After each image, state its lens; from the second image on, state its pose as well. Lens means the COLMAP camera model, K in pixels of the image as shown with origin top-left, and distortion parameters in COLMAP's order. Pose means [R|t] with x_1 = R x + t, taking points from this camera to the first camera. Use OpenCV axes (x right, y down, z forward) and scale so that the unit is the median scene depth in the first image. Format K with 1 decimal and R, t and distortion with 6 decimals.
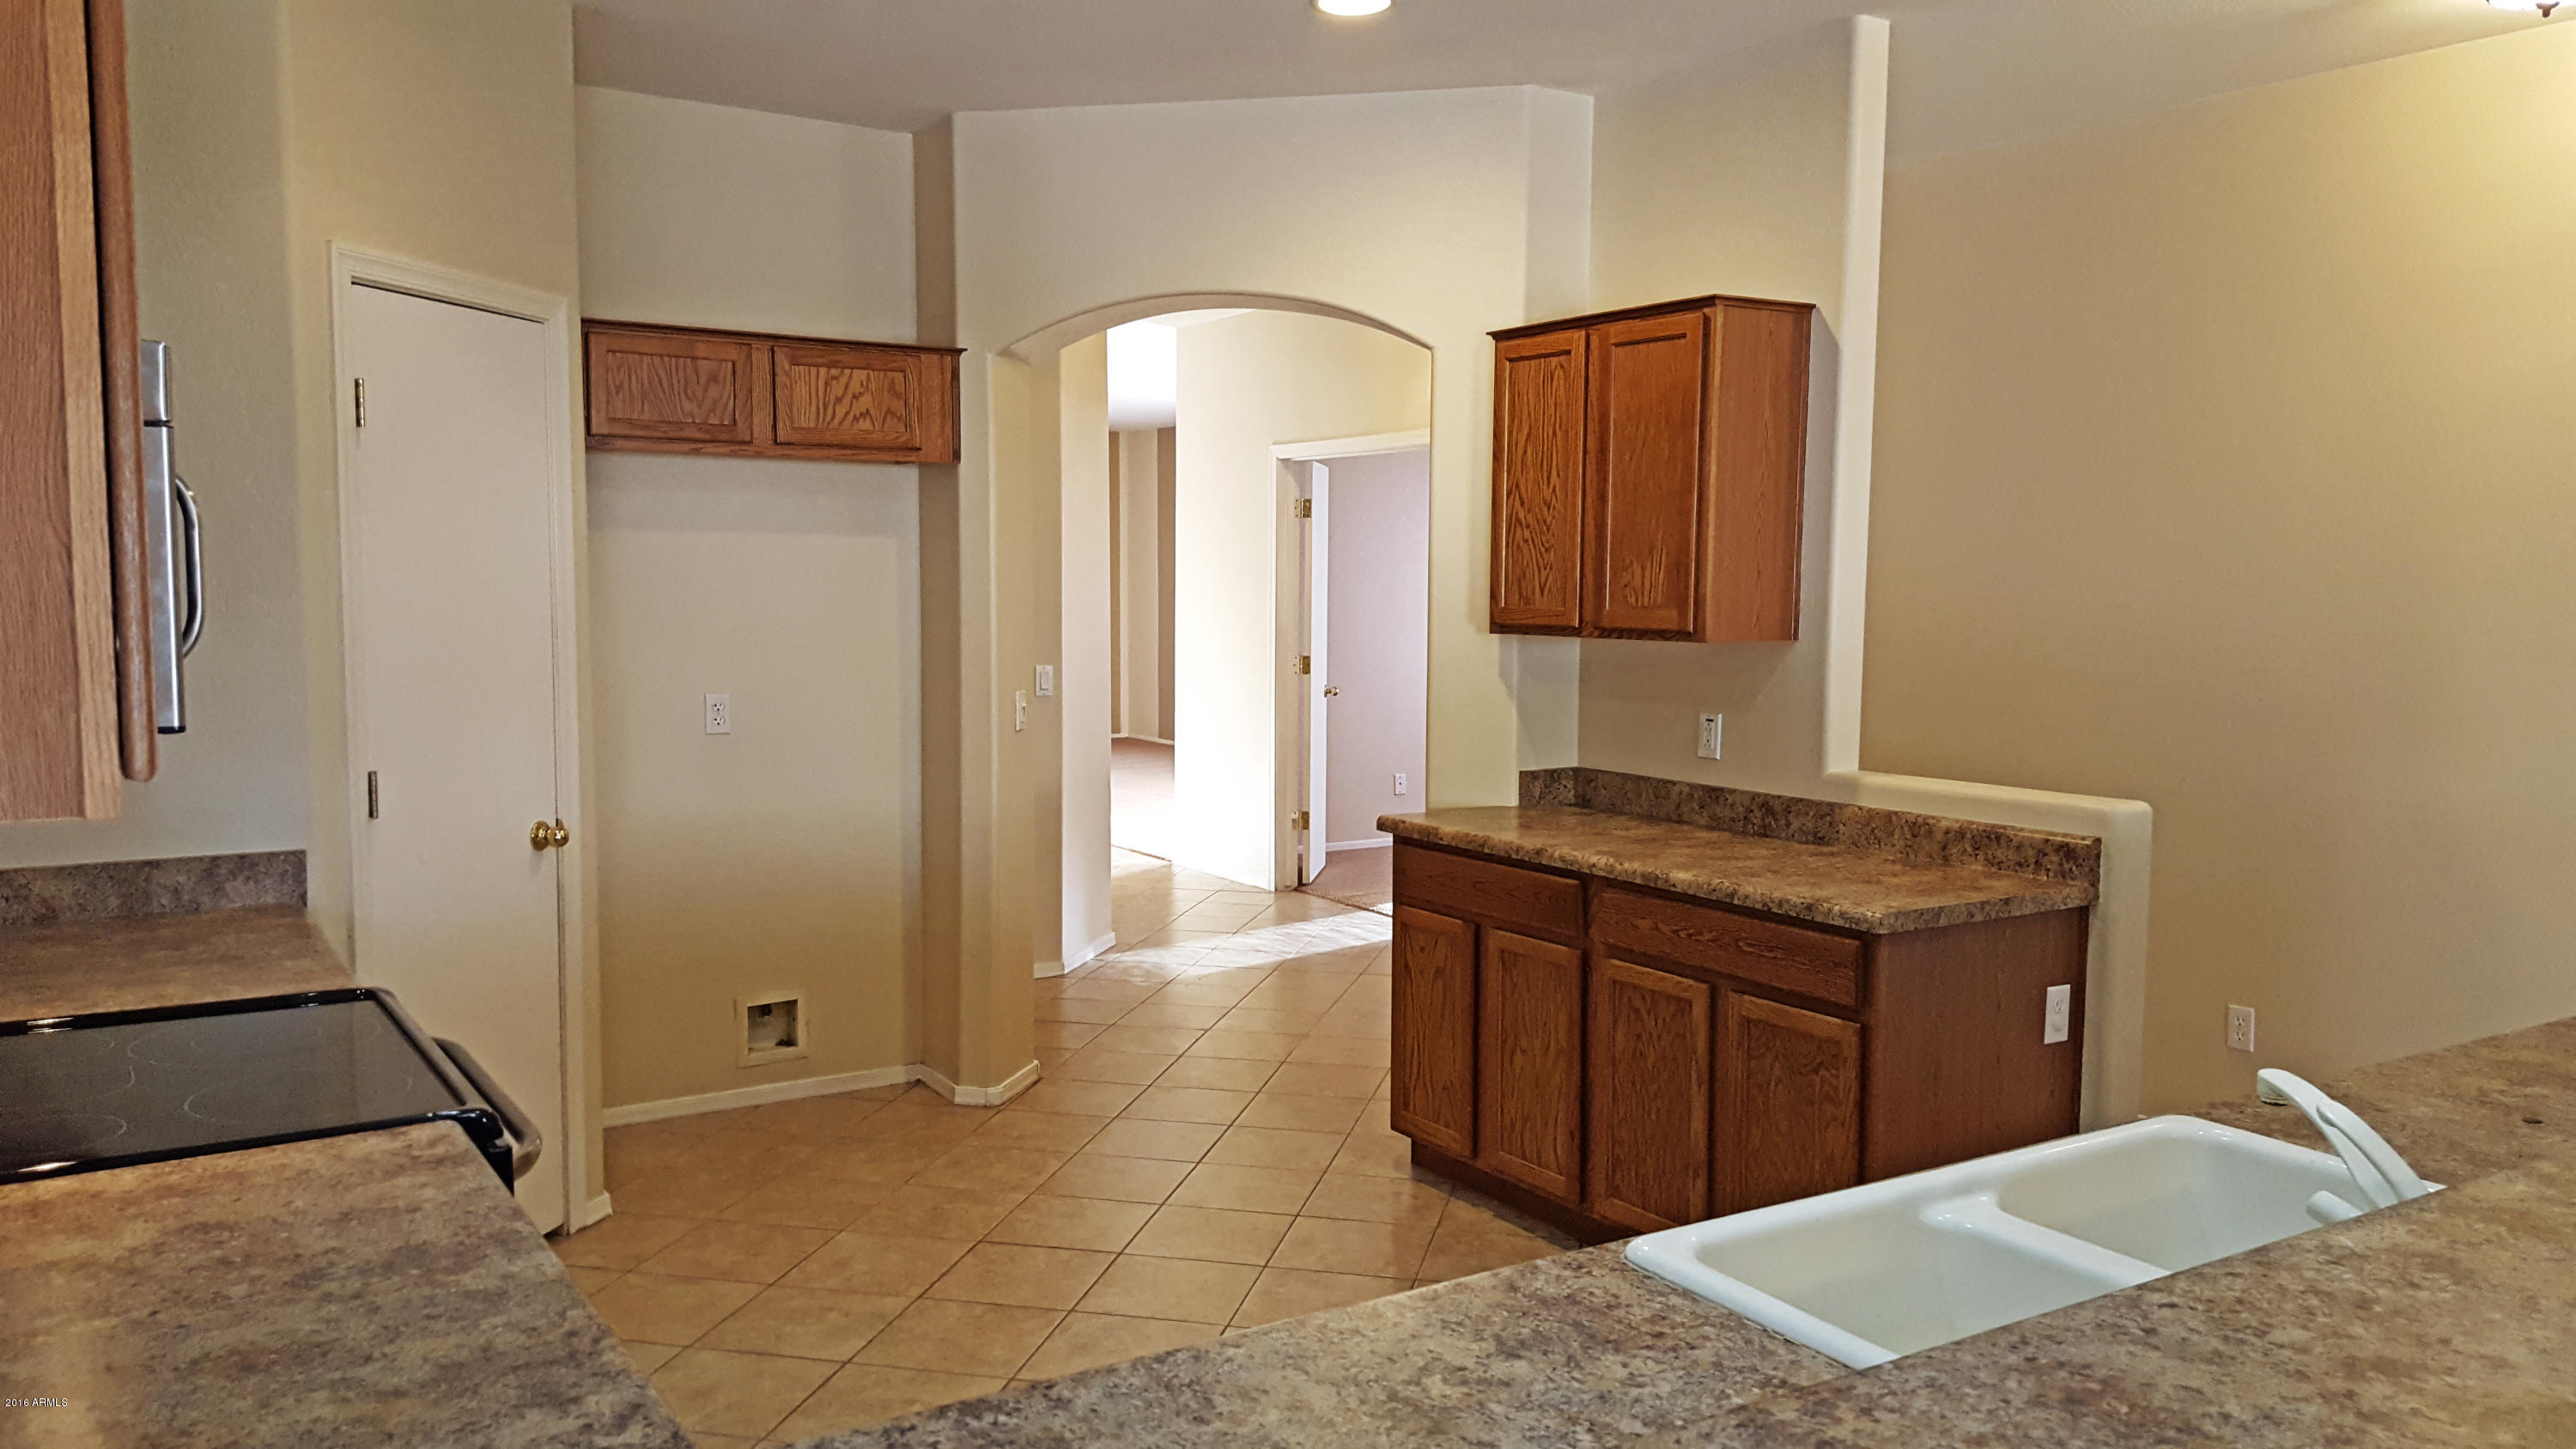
lens RADIAL K [[1908.6, 0, 1278.7], [0, 1908.6, 730.3], [0, 0, 1]] dist [0.101685, -0.028569]
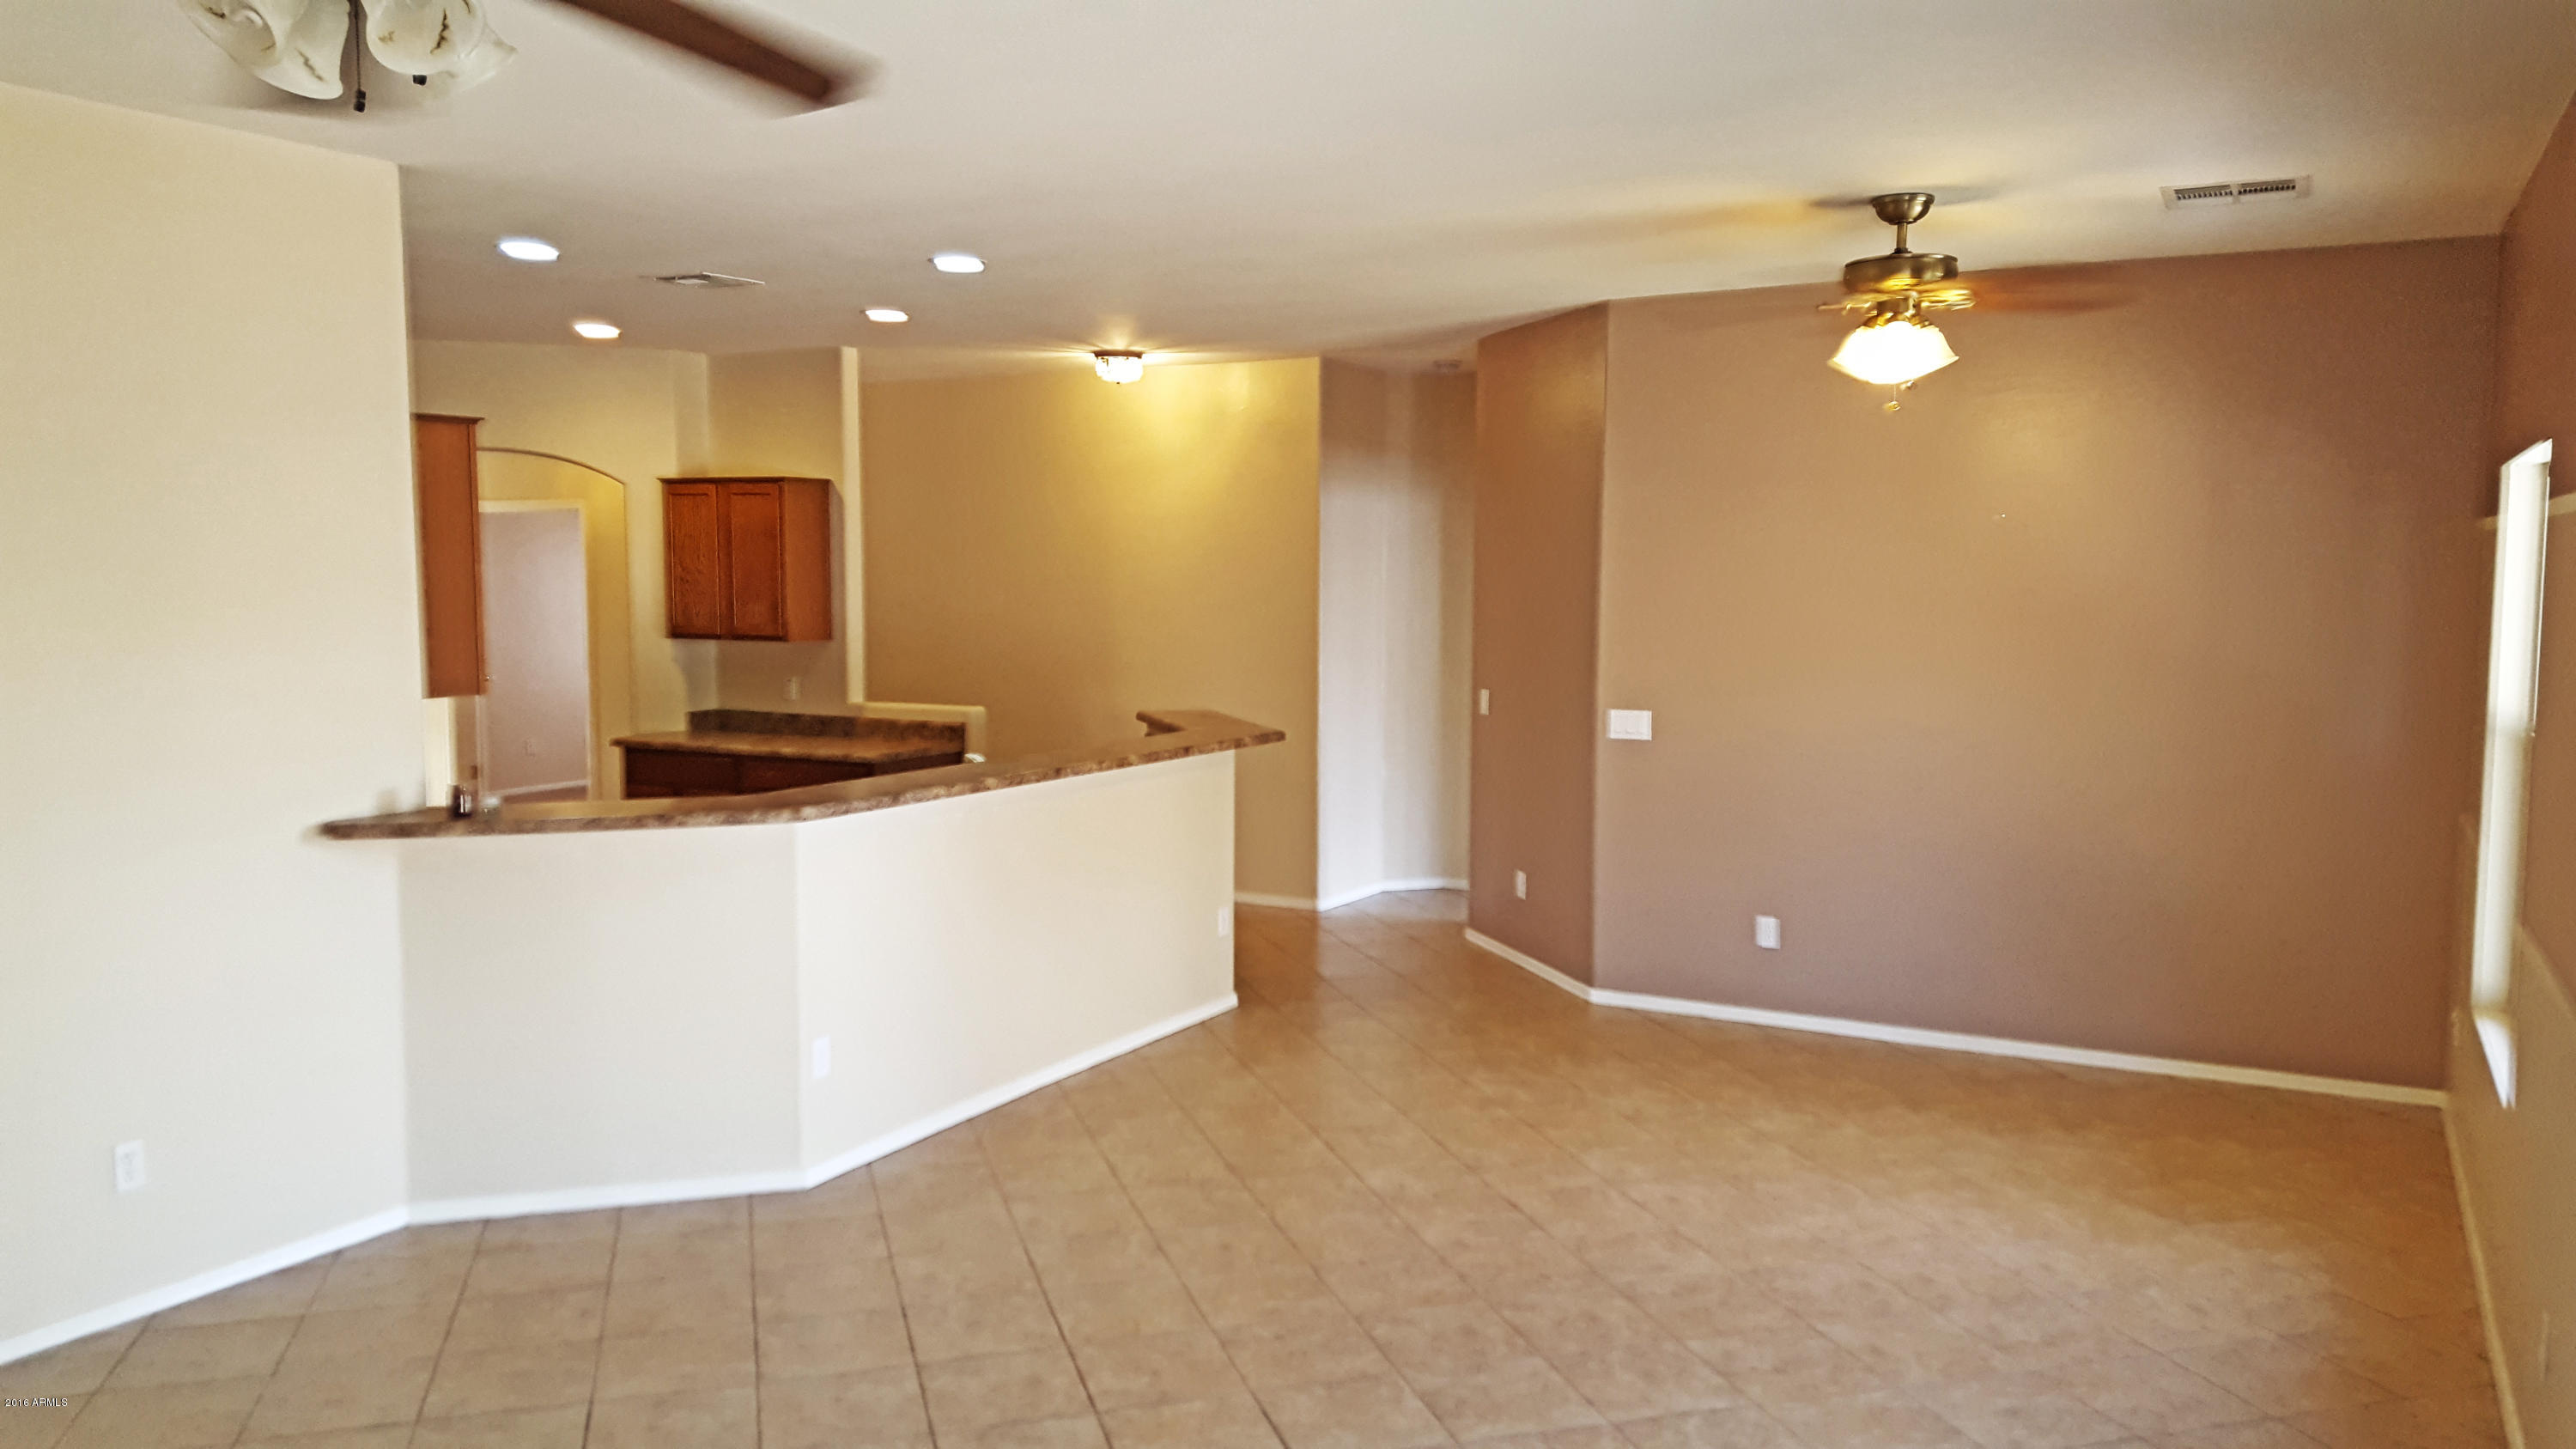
lens RADIAL K [[1908.6, 0, 1302.4], [0, 1908.6, 740.7], [0, 0, 1]] dist [0.101685, -0.028569]
pose [[0.873294, -0.051818, 0.484430, -0.301206], [0.043958, 0.998653, 0.027579, 0.027684], [-0.485206, -0.002790, 0.874395, -1.074342]]
